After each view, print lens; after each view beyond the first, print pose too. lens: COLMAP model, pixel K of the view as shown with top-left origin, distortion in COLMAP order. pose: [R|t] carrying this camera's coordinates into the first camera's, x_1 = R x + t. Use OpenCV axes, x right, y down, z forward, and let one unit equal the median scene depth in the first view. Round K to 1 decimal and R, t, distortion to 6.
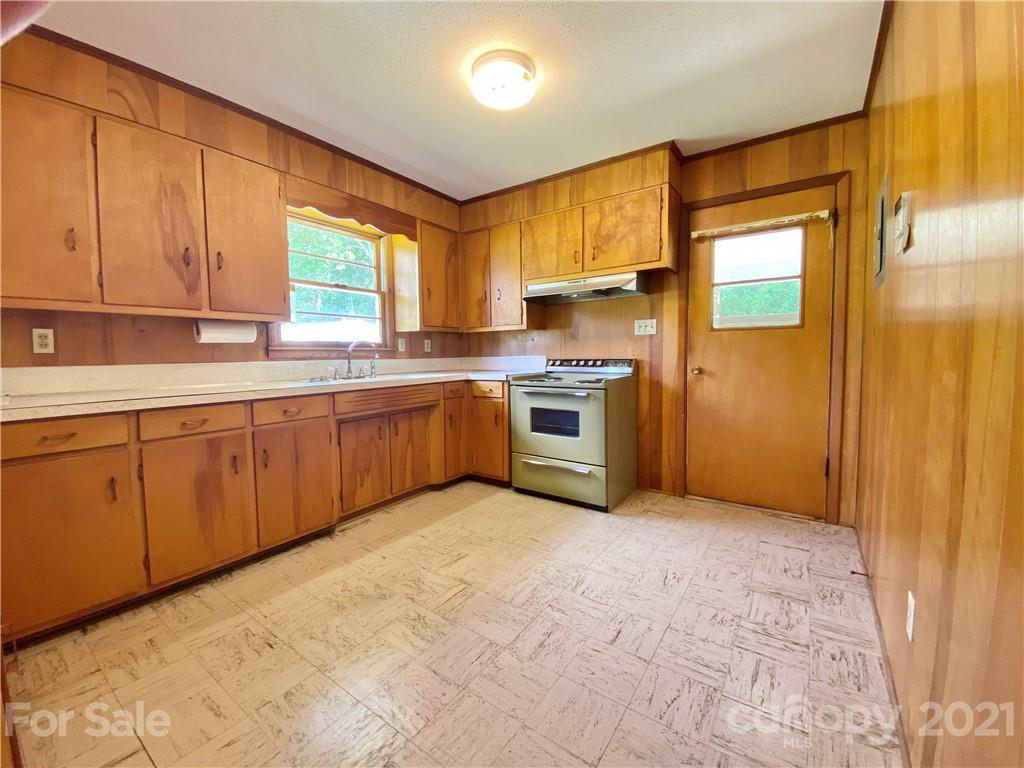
lens RADIAL K [[416.1, 0, 512.0], [0, 416.1, 384.0], [0, 0, 1]] dist [0.024975, -0.000146]
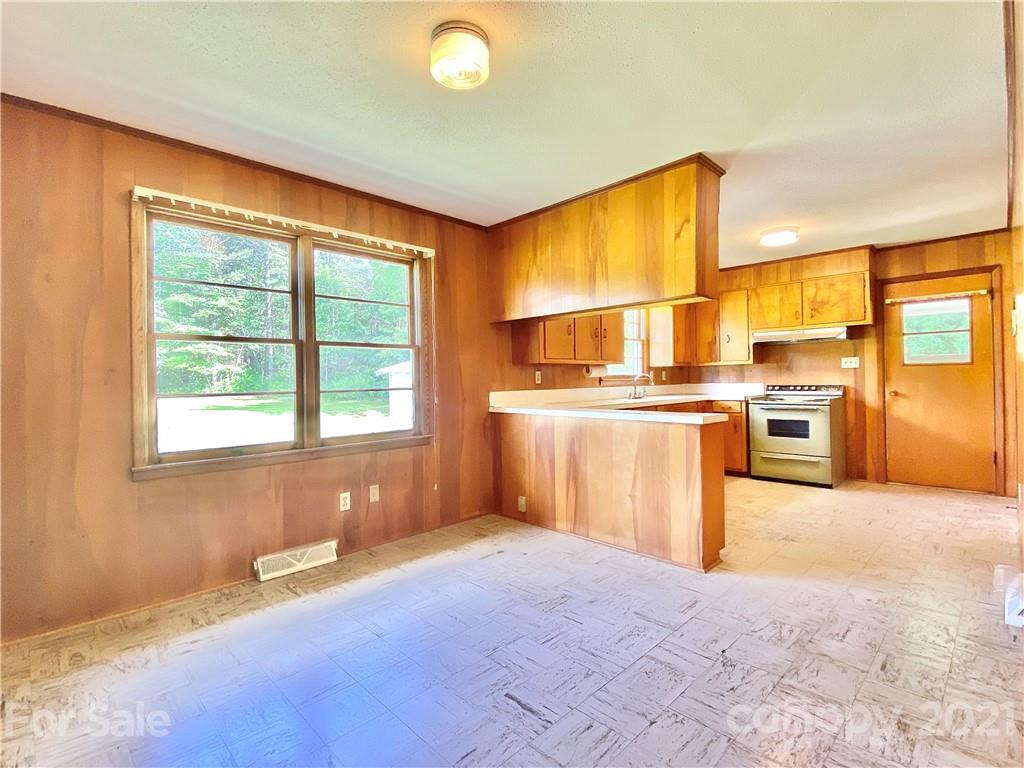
lens RADIAL K [[498.8, 0, 512.0], [0, 498.8, 384.0], [0, 0, 1]] dist [-0.000989, -0.000423]
pose [[0.986007, -0.003340, -0.166669, -0.539657], [-0.006727, 0.998188, -0.059803, 0.044776], [0.166567, 0.060087, 0.984198, -0.865192]]
